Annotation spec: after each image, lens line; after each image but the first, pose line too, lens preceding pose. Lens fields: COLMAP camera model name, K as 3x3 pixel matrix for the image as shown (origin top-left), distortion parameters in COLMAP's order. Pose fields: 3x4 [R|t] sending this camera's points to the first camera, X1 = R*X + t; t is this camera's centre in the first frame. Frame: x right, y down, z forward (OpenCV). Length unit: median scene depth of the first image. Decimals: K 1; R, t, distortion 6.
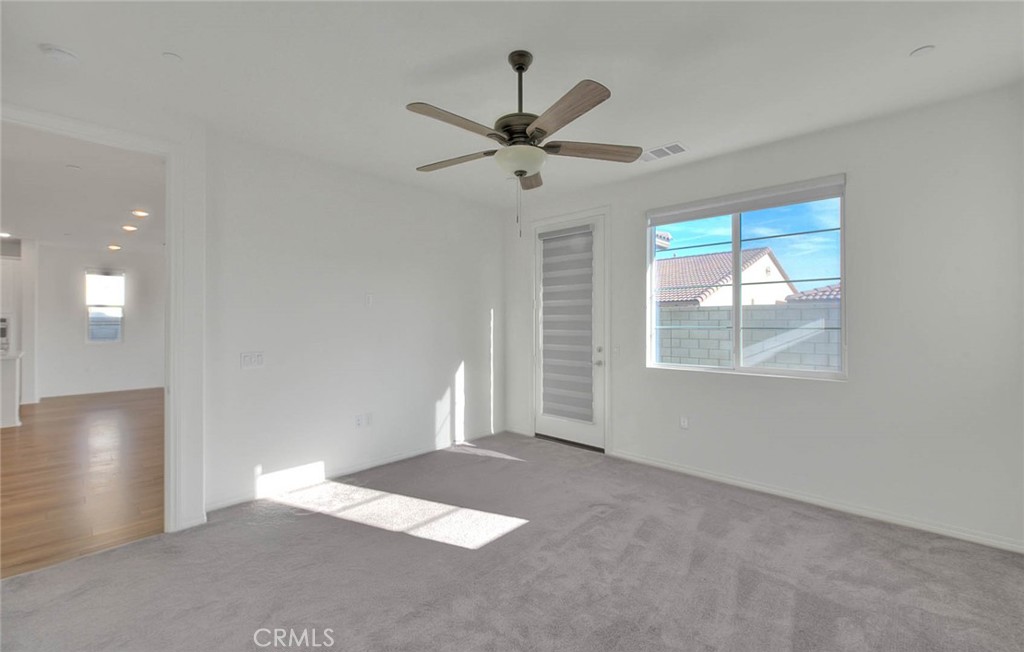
lens RADIAL K [[426.9, 0, 508.2], [0, 426.9, 319.8], [0, 0, 1]] dist [-0.002009, -0.000236]
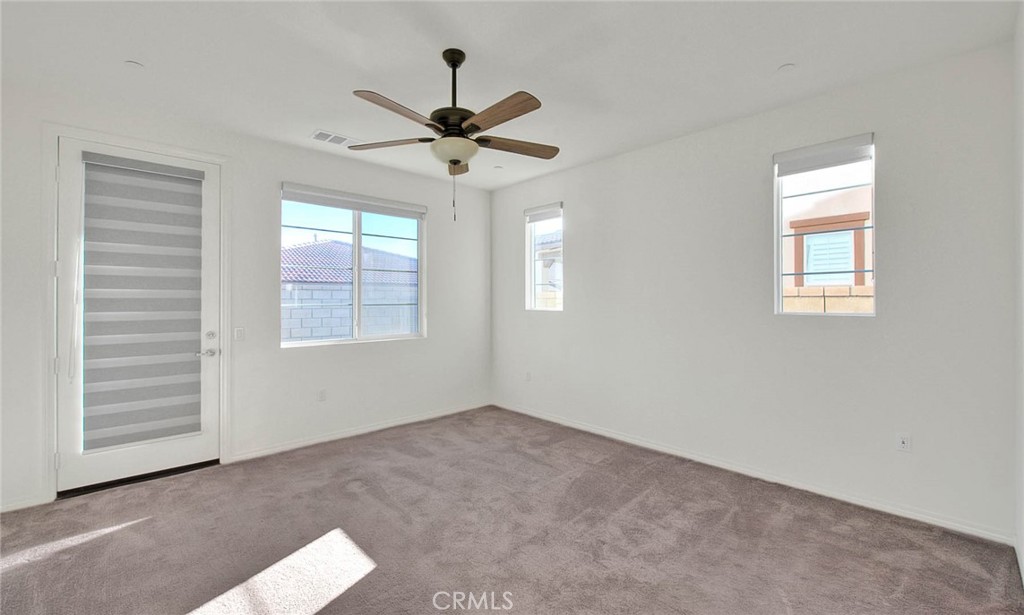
lens RADIAL K [[430.3, 0, 512.6], [0, 430.3, 301.4], [0, 0, 1]] dist [0.000849, -0.000094]
pose [[0.054186, 0.000924, 0.998530, -0.571402], [-0.002841, 0.999996, -0.000771, 0.007115], [-0.998527, -0.002795, 0.054188, 0.424583]]
